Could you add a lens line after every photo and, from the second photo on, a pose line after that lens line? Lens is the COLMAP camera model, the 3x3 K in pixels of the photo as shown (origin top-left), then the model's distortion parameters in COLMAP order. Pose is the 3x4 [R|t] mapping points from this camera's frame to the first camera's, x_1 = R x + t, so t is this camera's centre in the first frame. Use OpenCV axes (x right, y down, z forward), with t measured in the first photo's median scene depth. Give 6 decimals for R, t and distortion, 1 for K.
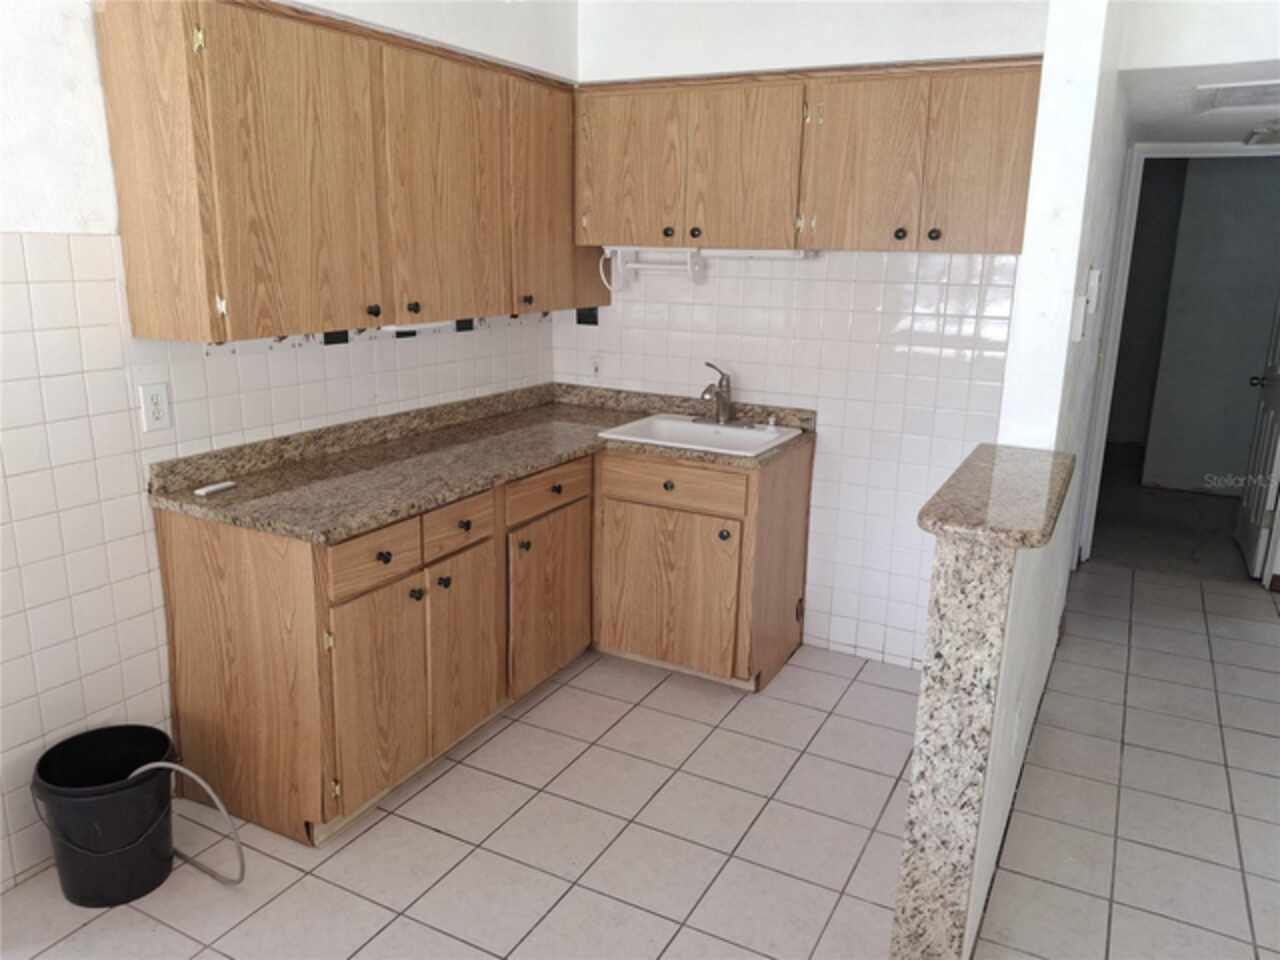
lens RADIAL K [[942.3, 0, 638.3], [0, 942.3, 485.1], [0, 0, 1]] dist [0.127952, -0.280844]
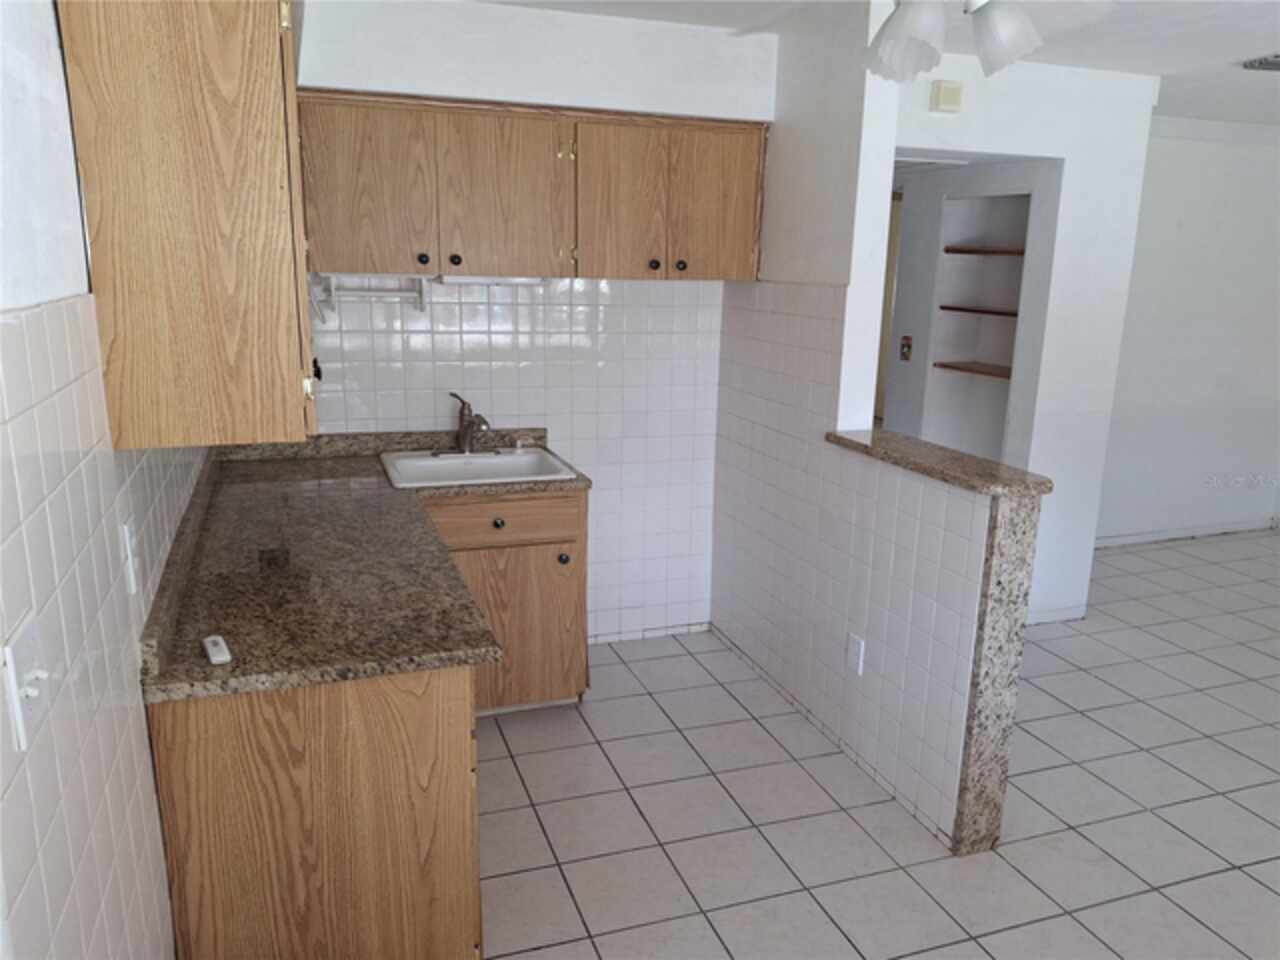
lens RADIAL K [[942.3, 0, 638.3], [0, 942.3, 485.1], [0, 0, 1]] dist [0.127952, -0.280844]
pose [[0.673711, -0.179196, 0.716939, -0.605242], [0.175442, 0.981203, 0.080384, -0.098424], [-0.717867, 0.071625, 0.692486, 0.247114]]
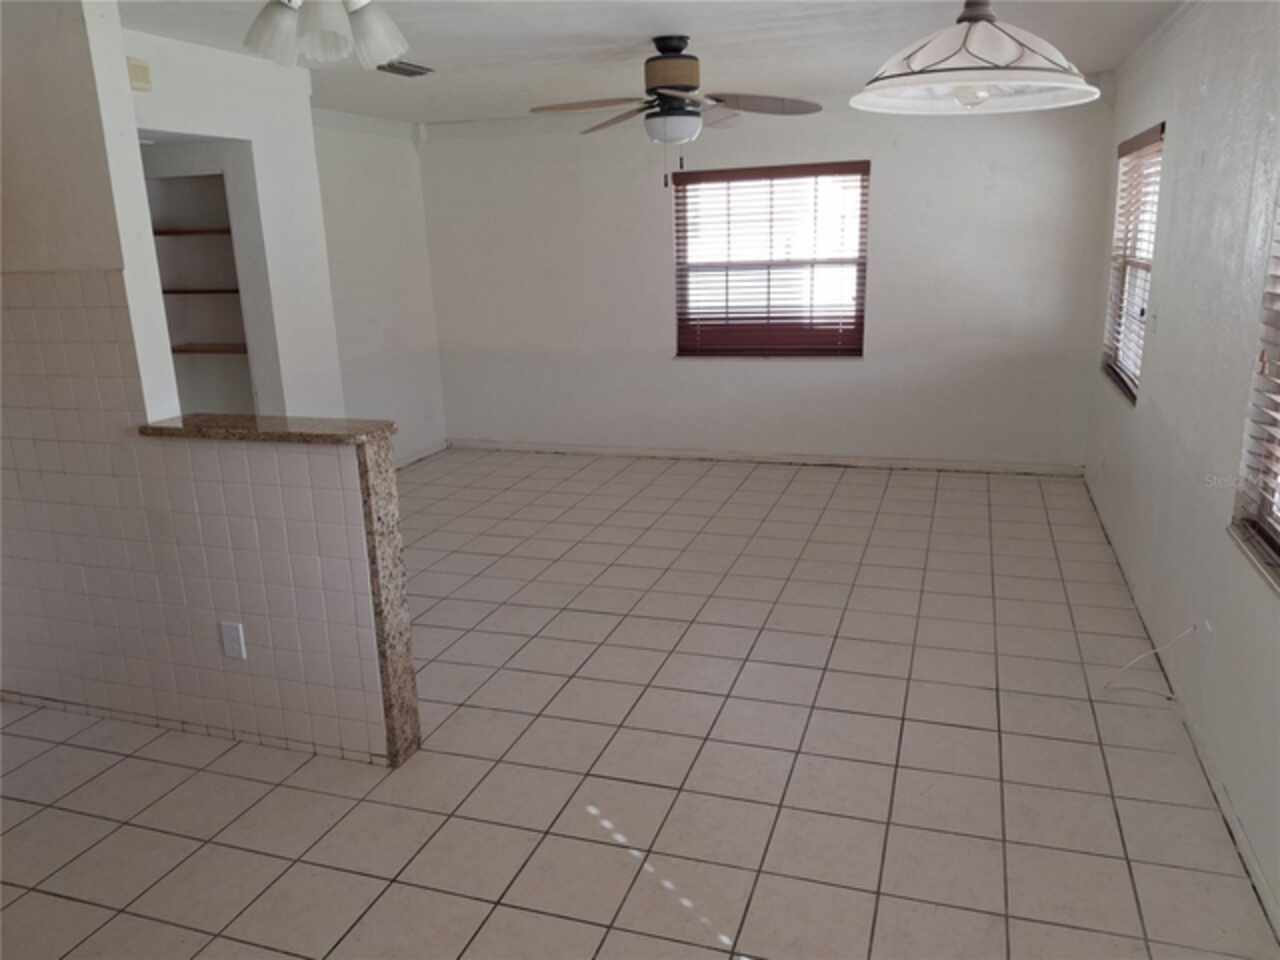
lens RADIAL K [[941.7, 0, 638.9], [0, 941.7, 474.2], [0, 0, 1]] dist [0.082762, -0.132142]
pose [[-0.157820, -0.257627, 0.953269, -0.734584], [0.272948, 0.916374, 0.292845, -0.137332], [-0.948995, 0.306410, -0.074304, 0.416644]]
